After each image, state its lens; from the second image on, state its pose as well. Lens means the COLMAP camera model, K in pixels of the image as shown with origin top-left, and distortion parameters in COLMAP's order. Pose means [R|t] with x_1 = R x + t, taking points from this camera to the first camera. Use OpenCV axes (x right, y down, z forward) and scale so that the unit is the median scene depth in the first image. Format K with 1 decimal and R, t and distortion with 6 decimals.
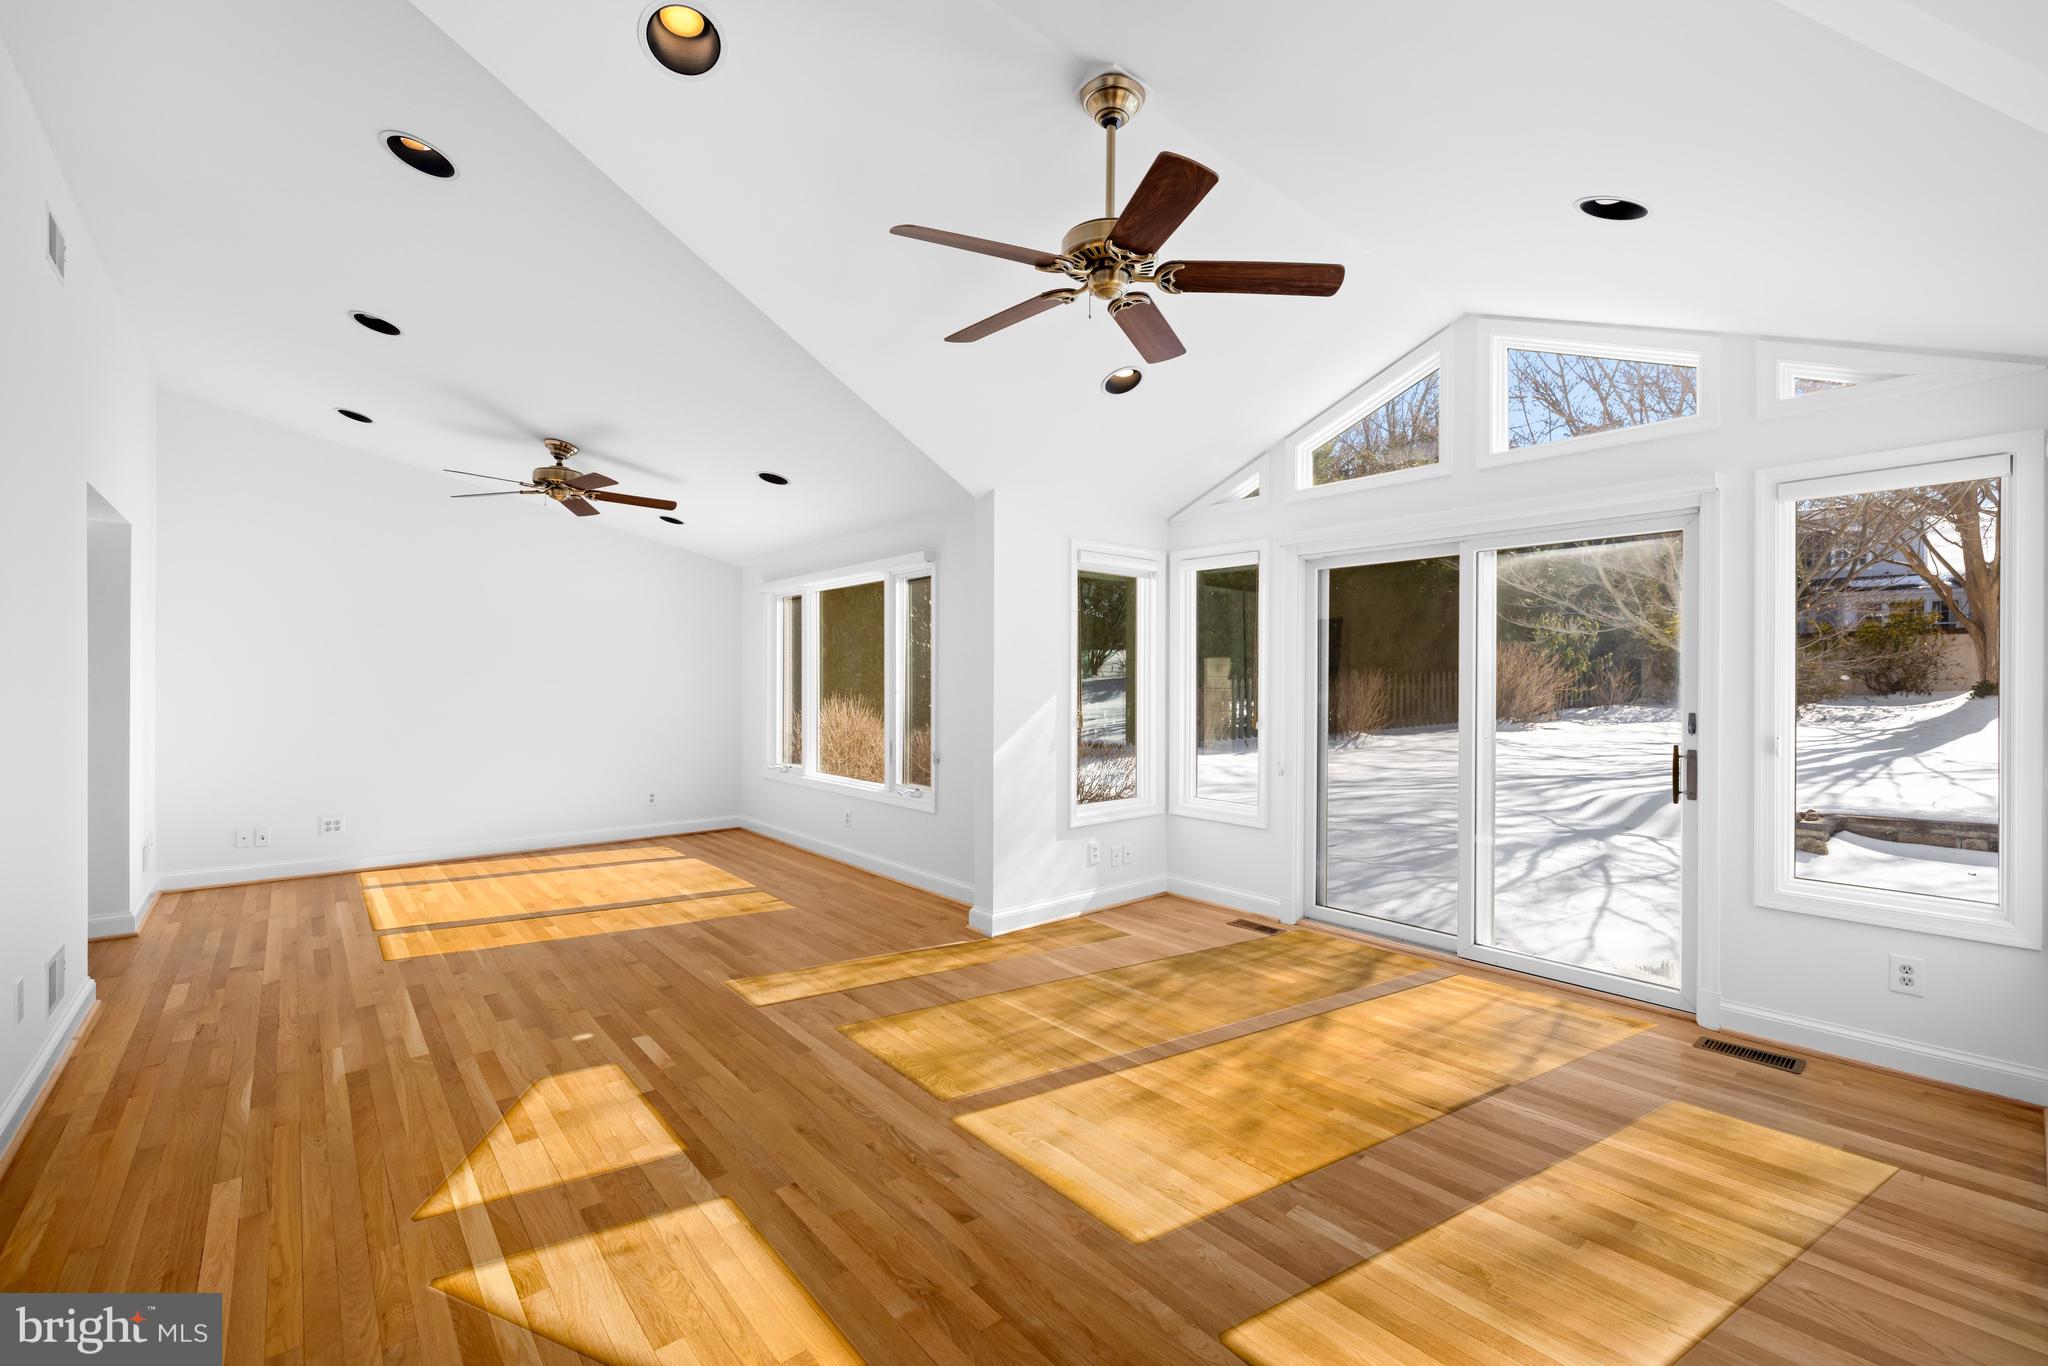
lens RADIAL K [[870.1, 0, 1061.2], [0, 870.1, 678.0], [0, 0, 1]] dist [0.000366, 0.000251]
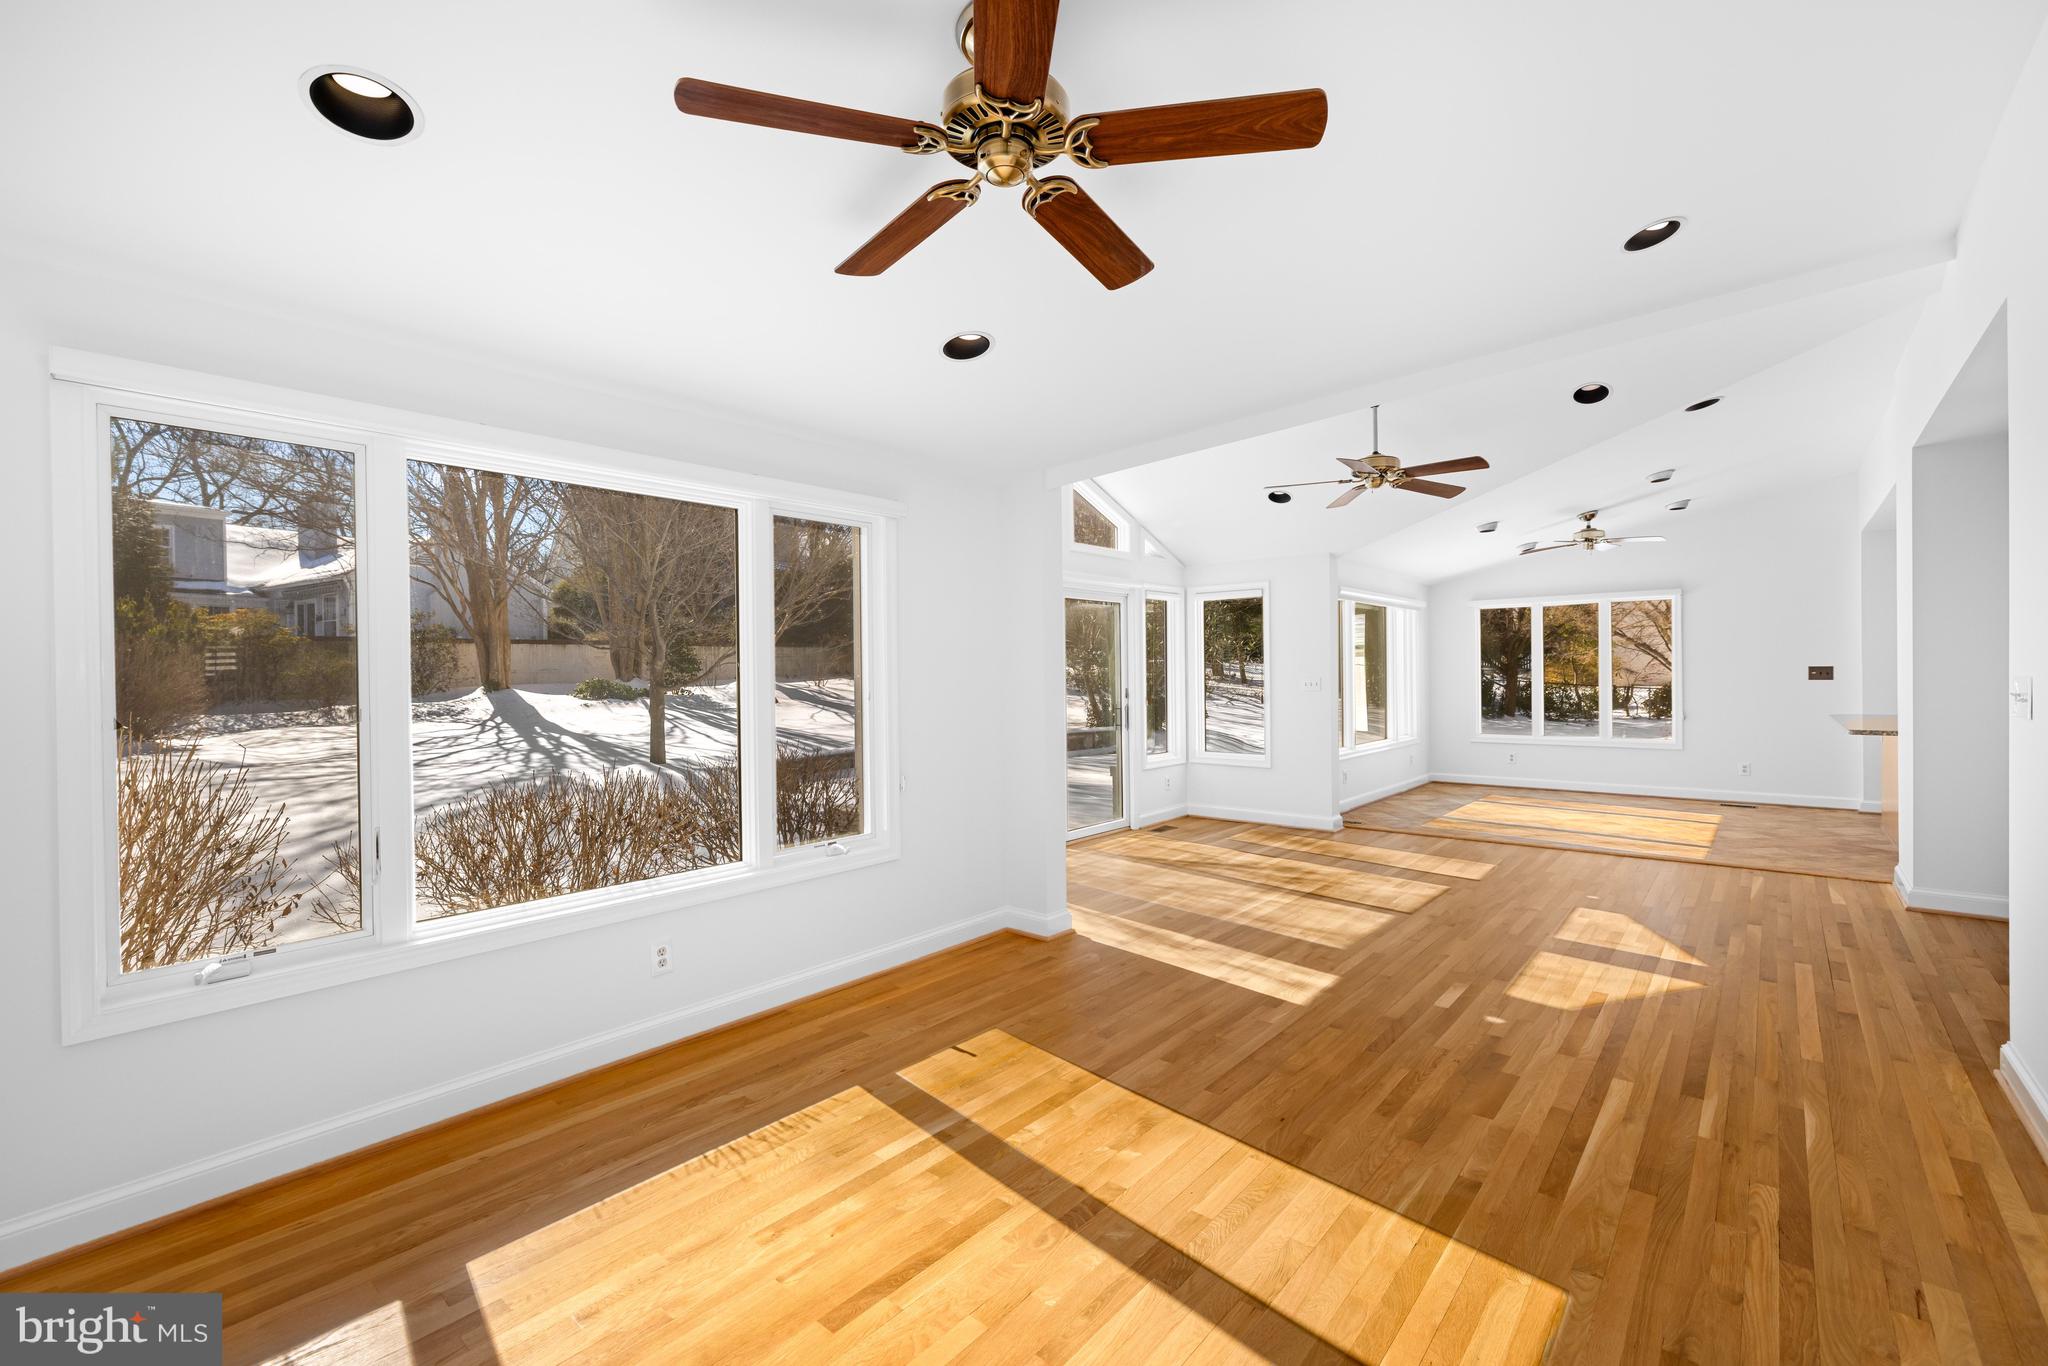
lens RADIAL K [[854.2, 0, 1029.2], [0, 854.2, 679.1], [0, 0, 1]] dist [0.002233, 0.000228]
pose [[-0.129533, -0.007316, 0.991548, -1.283118], [0.009898, 0.999913, 0.008671, -0.003531], [-0.991526, 0.010937, -0.129450, 1.437614]]
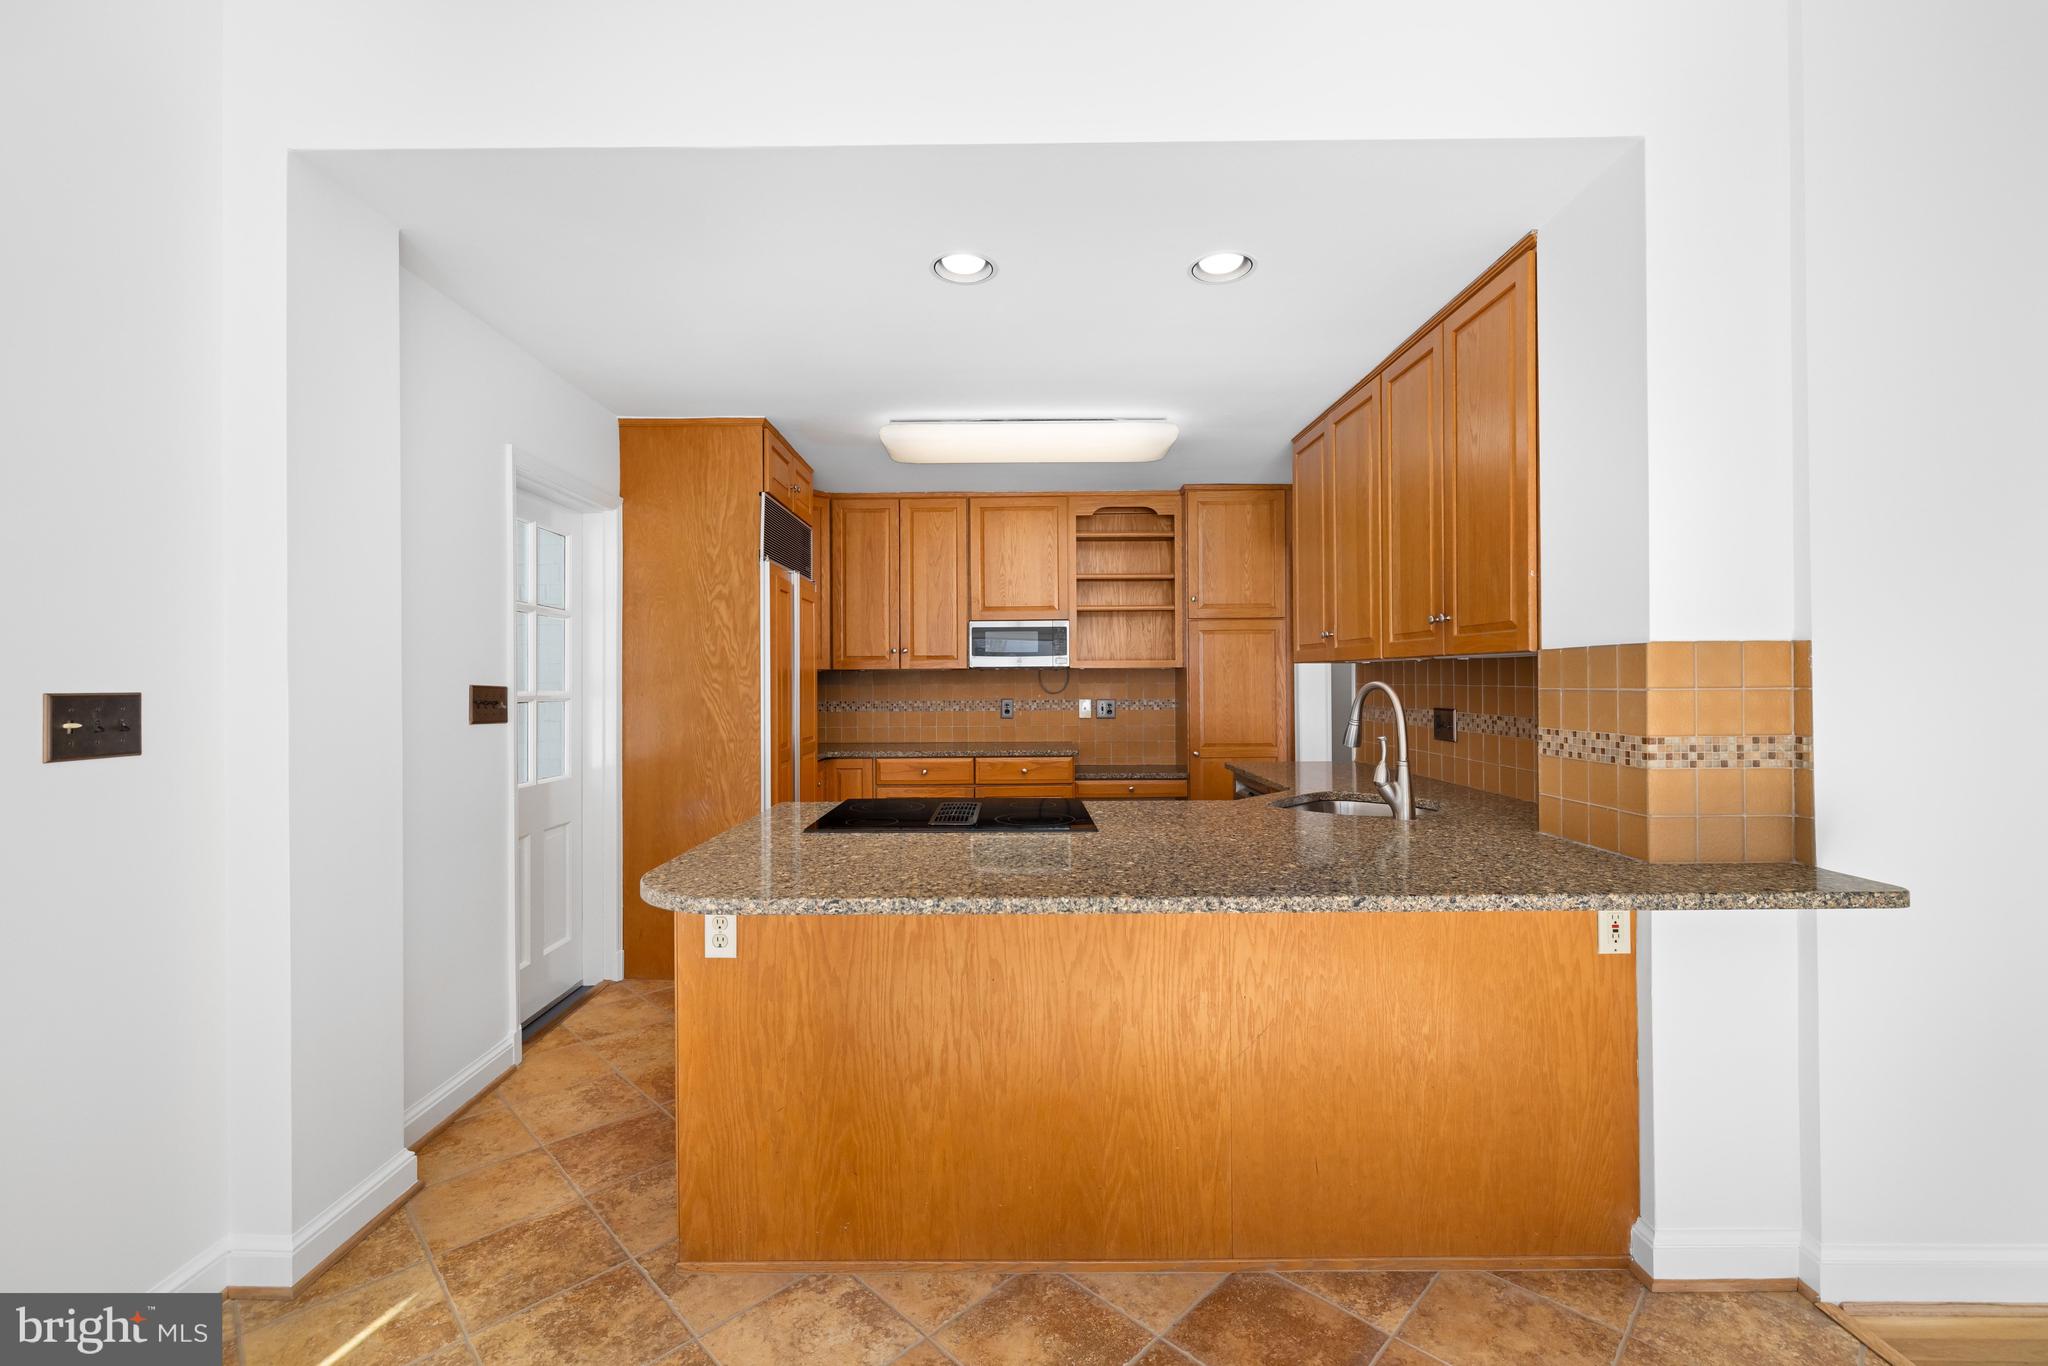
lens RADIAL K [[855.6, 0, 1018.4], [0, 855.6, 673.9], [0, 0, 1]] dist [-0.000720, -0.000638]
pose [[-0.672362, -0.000256, -0.740223, 0.647491], [0.007843, 0.999941, -0.007470, 0.000087], [0.740181, -0.010828, -0.672320, -0.209405]]
